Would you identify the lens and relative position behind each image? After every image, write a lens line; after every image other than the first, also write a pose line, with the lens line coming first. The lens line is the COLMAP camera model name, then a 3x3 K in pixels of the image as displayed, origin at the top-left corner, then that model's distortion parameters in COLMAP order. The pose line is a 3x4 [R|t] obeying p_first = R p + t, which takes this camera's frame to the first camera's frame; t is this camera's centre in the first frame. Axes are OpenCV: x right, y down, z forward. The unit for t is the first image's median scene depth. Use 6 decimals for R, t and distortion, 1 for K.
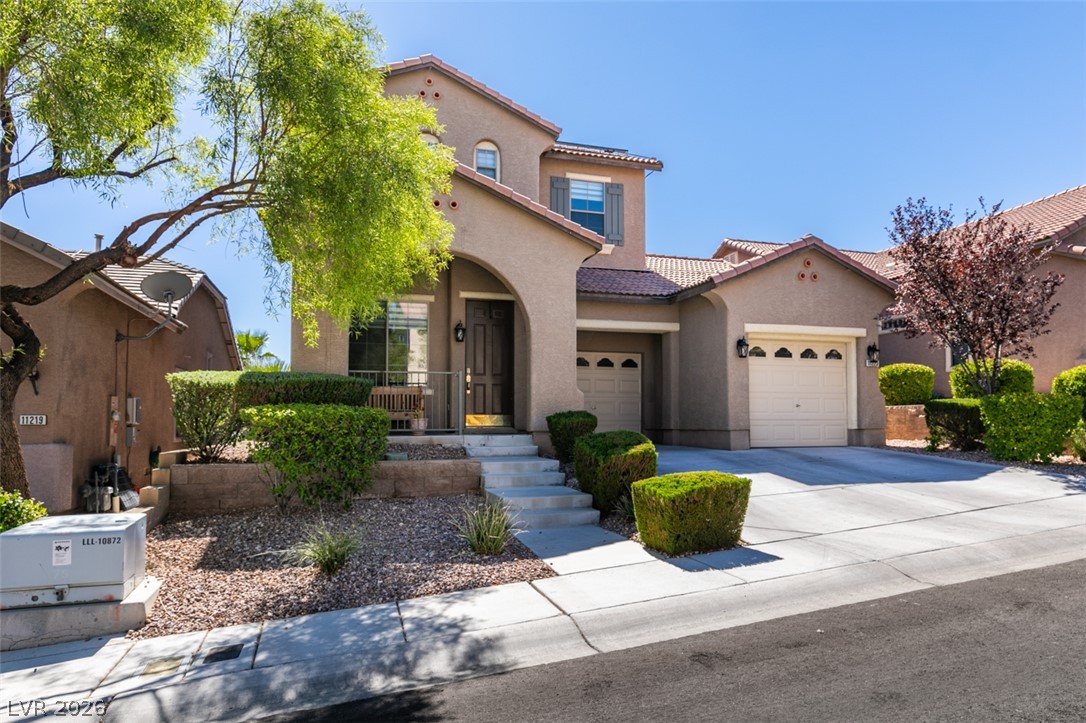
lens RADIAL K [[673.2, 0, 543.0], [0, 673.2, 361.5], [0, 0, 1]] dist [0.003562, 0.000590]
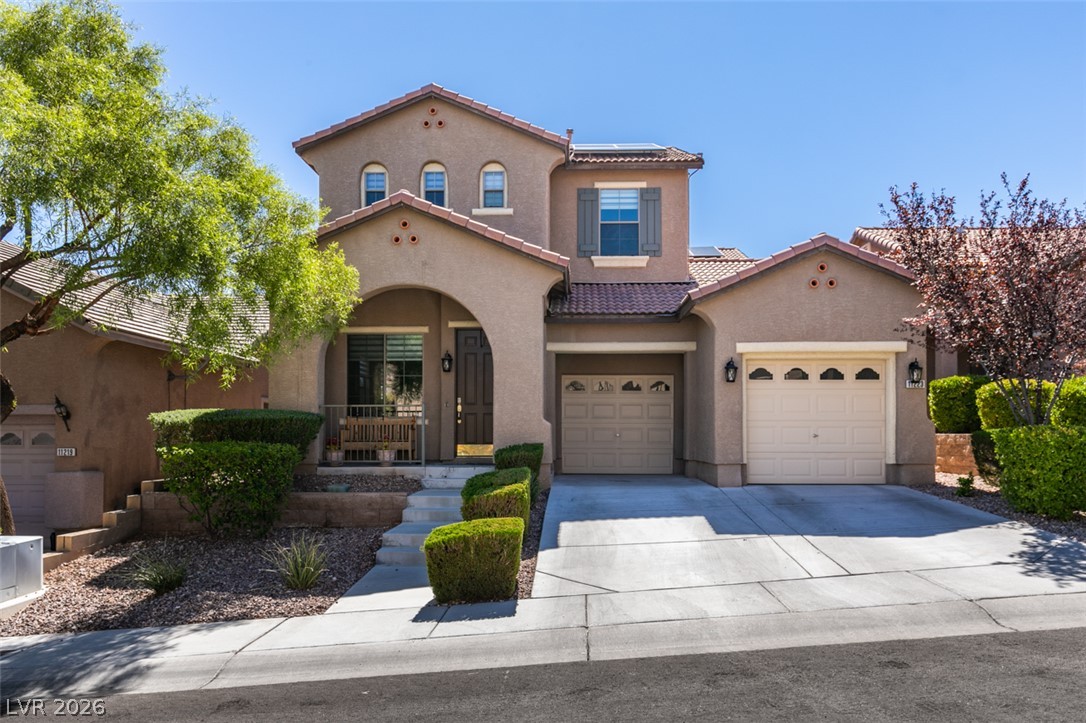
lens RADIAL K [[720.8, 0, 543.3], [0, 720.8, 388.7], [0, 0, 1]] dist [0.004126, 0.002027]
pose [[0.946062, -0.018956, -0.323430, 0.357611], [0.027891, 0.999346, 0.023013, -0.025060], [0.322783, -0.030793, 0.945972, 0.028464]]
